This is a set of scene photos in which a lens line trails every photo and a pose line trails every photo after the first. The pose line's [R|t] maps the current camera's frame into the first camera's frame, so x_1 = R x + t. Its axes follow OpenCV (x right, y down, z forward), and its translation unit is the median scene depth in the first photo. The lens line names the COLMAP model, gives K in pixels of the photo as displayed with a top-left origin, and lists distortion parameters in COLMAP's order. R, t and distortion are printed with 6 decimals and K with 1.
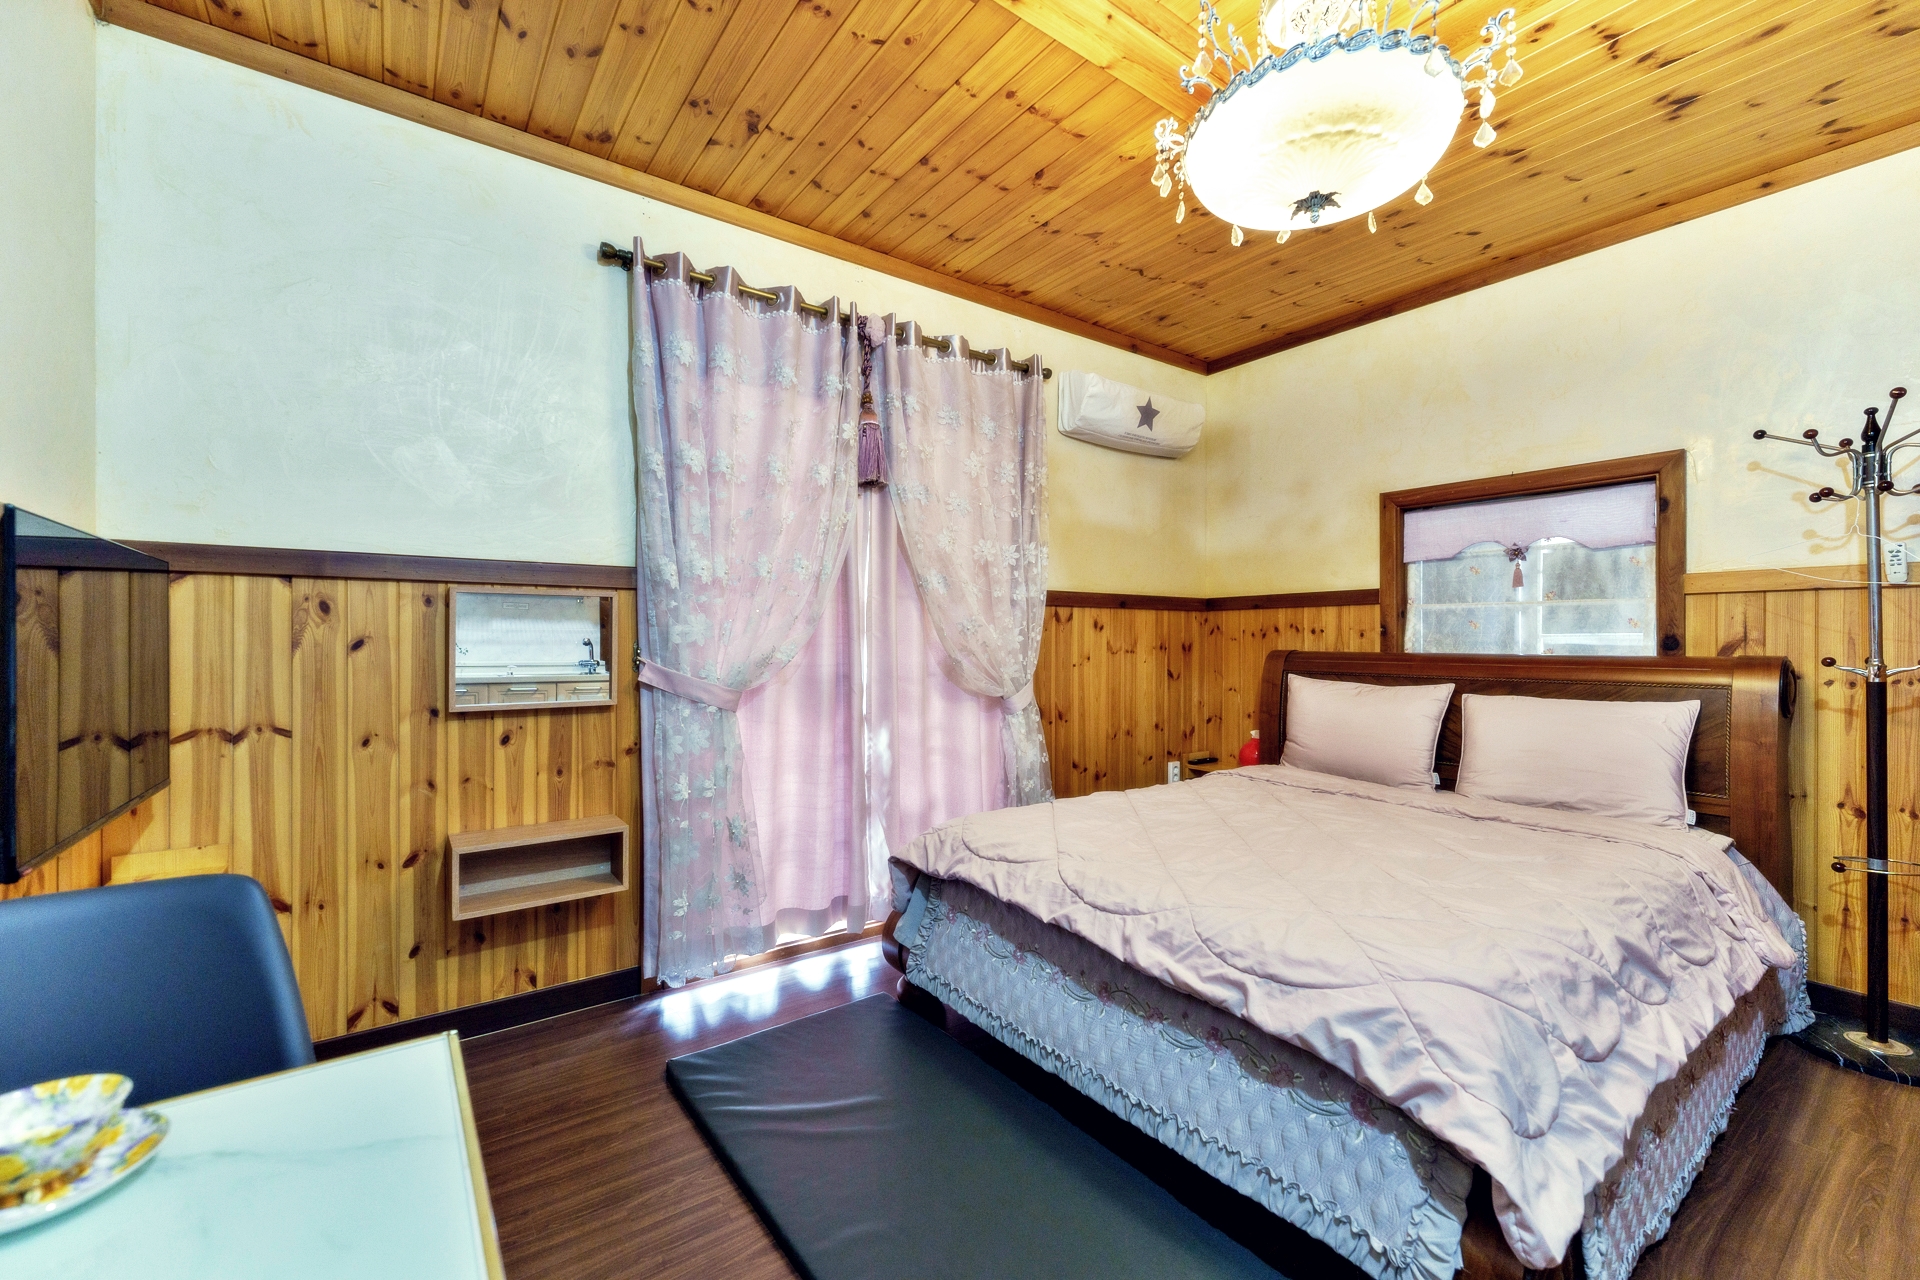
lens RADIAL K [[776.4, 0, 953.6], [0, 776.4, 640.0], [0, 0, 1]] dist [-0.000643, -0.000119]
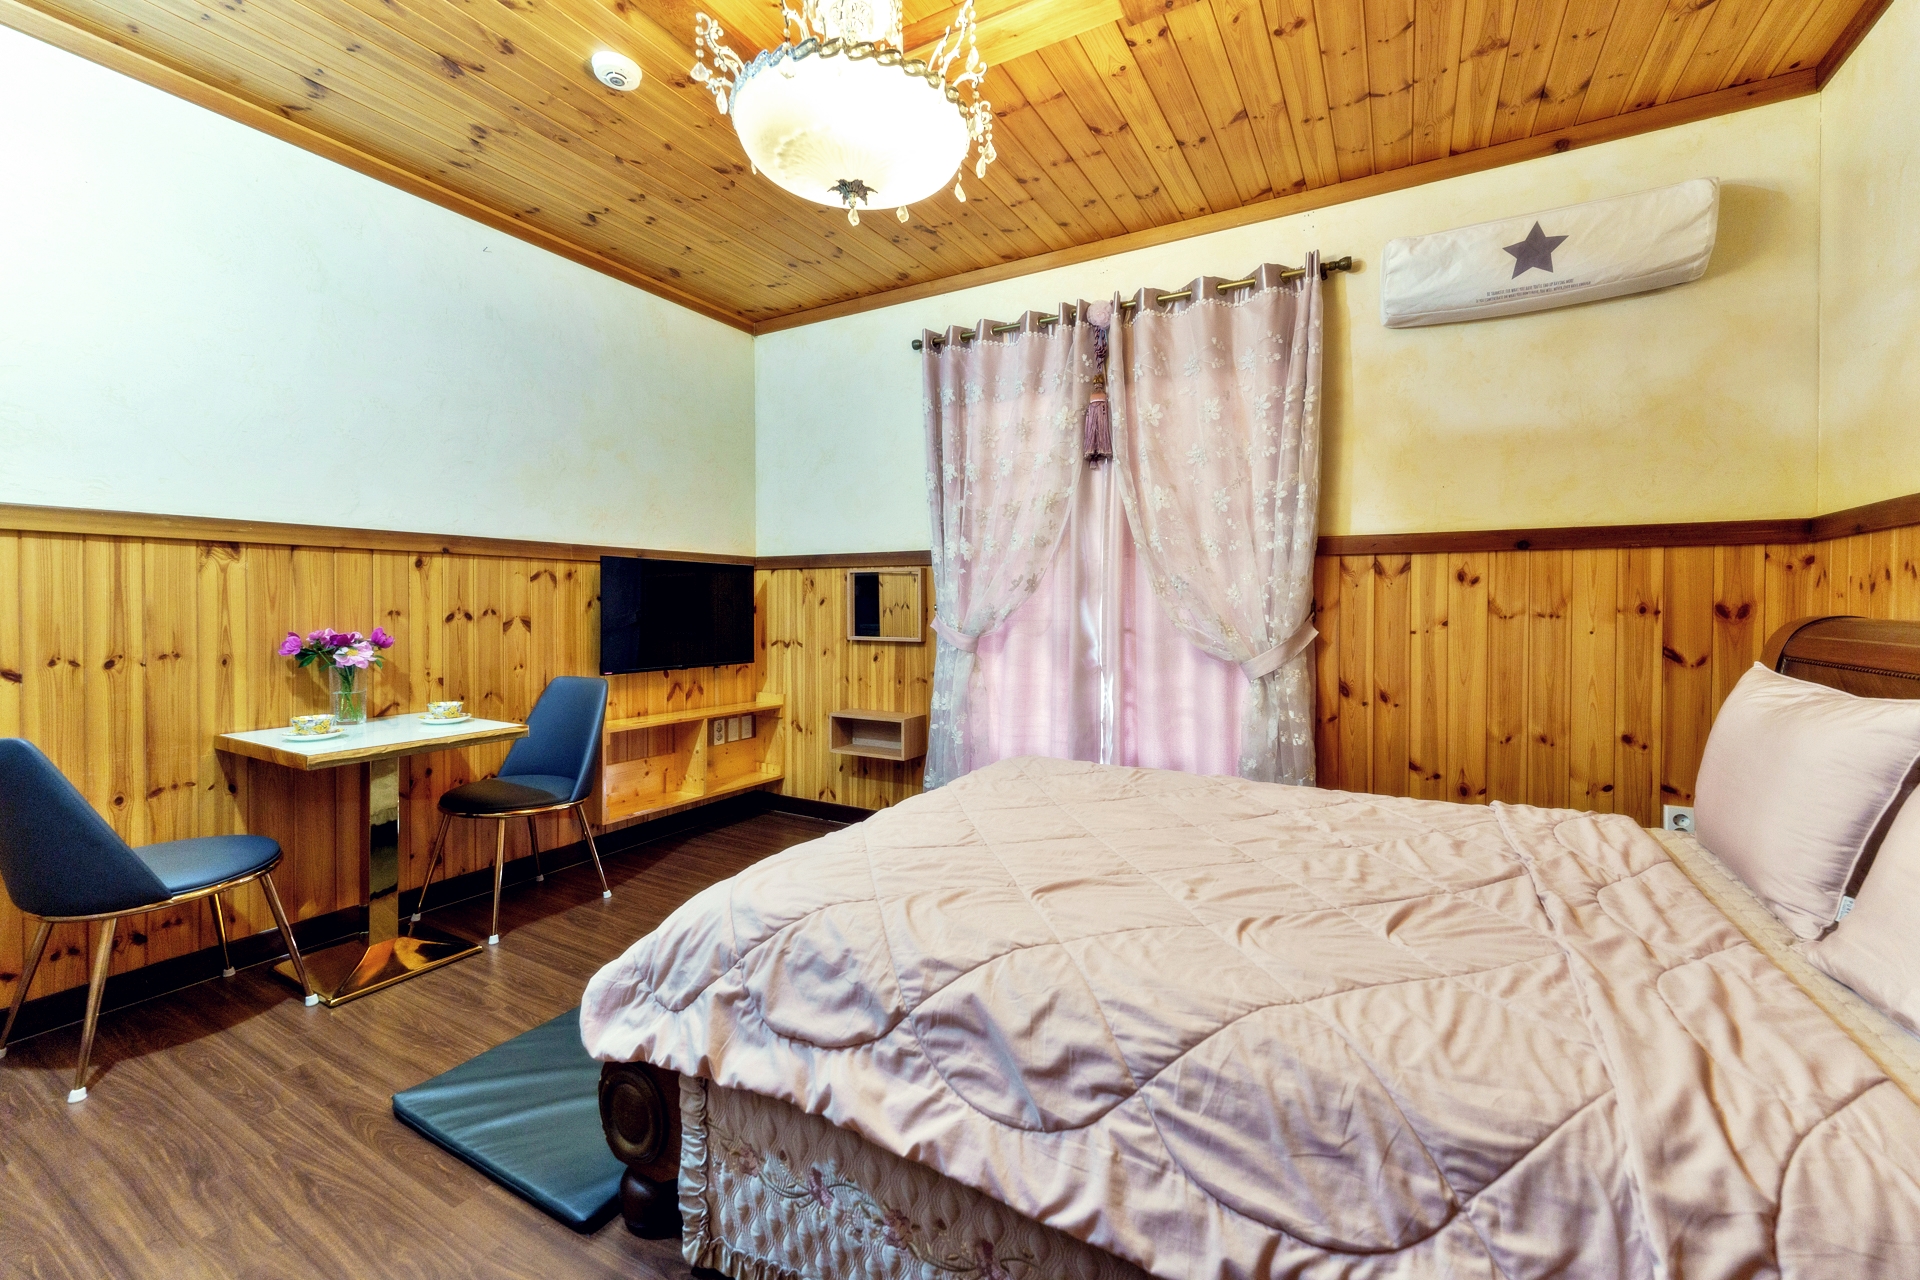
lens RADIAL K [[776.4, 0, 977.2], [0, 776.4, 610.3], [0, 0, 1]] dist [-0.000643, -0.000119]
pose [[0.419094, 0.007969, -0.907908, 0.807345], [-0.001558, 0.999966, 0.008058, 0.007507], [0.907942, -0.001963, 0.419092, 0.377786]]
